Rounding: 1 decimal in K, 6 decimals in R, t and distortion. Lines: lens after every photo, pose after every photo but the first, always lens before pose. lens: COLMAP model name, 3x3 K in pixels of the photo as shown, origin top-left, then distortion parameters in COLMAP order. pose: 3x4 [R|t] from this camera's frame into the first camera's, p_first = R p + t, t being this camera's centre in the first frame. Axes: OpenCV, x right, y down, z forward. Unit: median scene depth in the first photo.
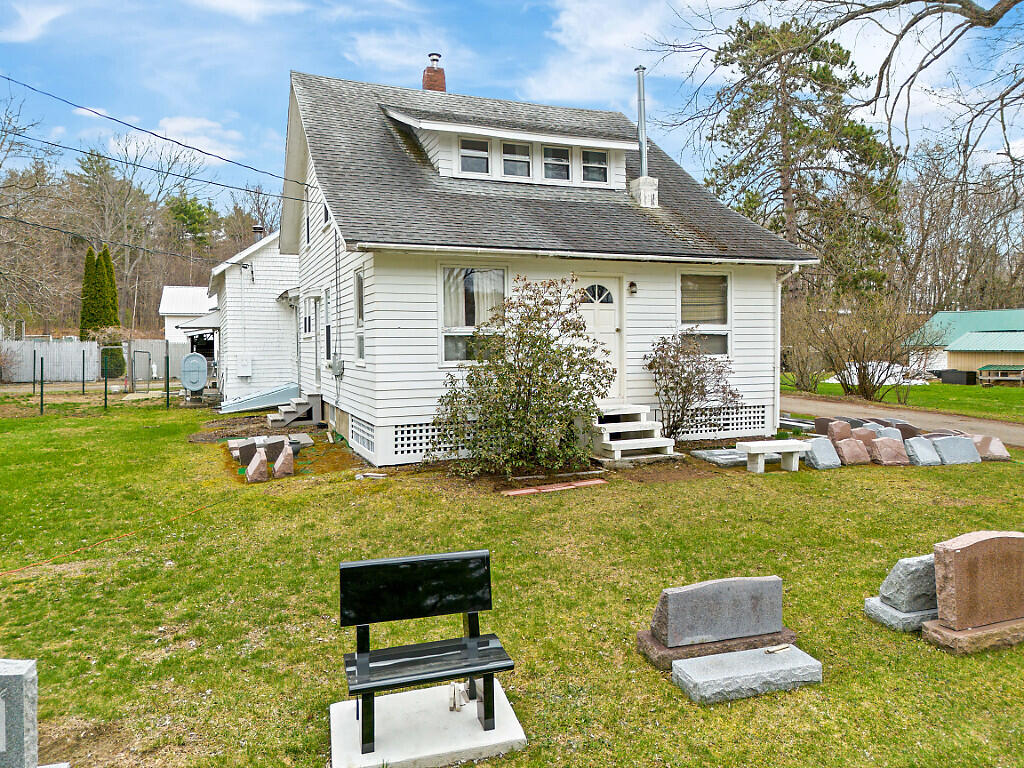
lens RADIAL K [[711.0, 0, 512.6], [0, 711.0, 362.0], [0, 0, 1]] dist [0.049857, -0.002346]
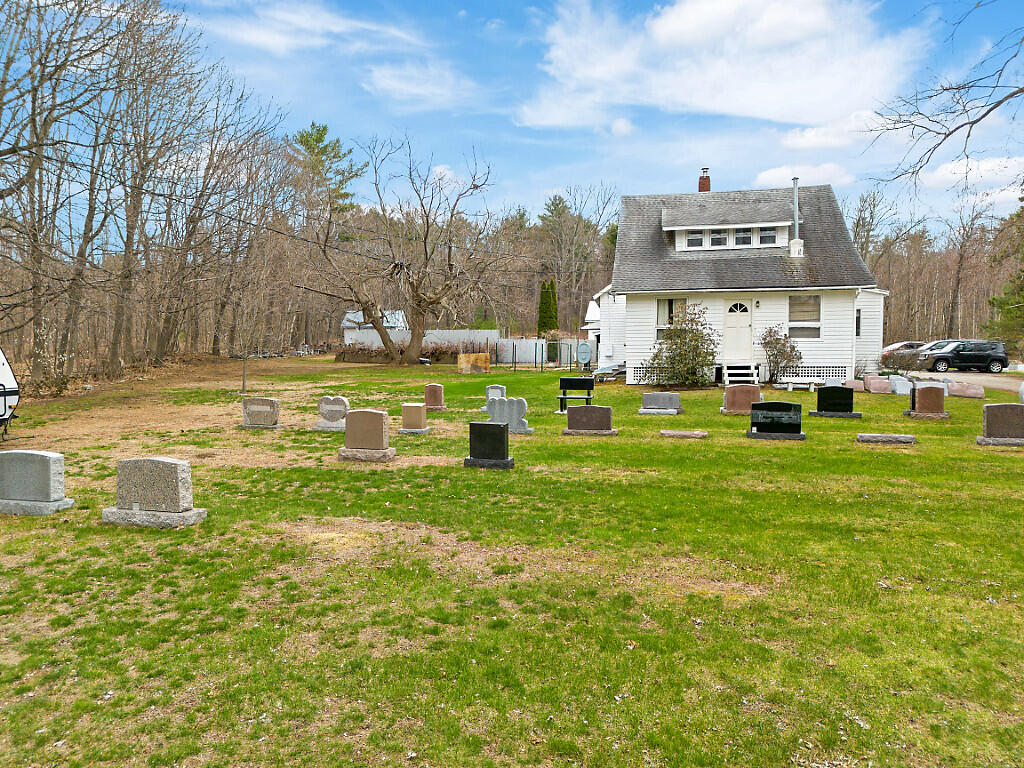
lens RADIAL K [[711.0, 0, 512.6], [0, 711.0, 362.0], [0, 0, 1]] dist [0.049857, -0.002346]
pose [[0.831414, 0.014915, -0.555453, 0.601637], [-0.018018, 0.999838, -0.000121, 0.058522], [0.555361, 0.010109, 0.831548, -0.875966]]
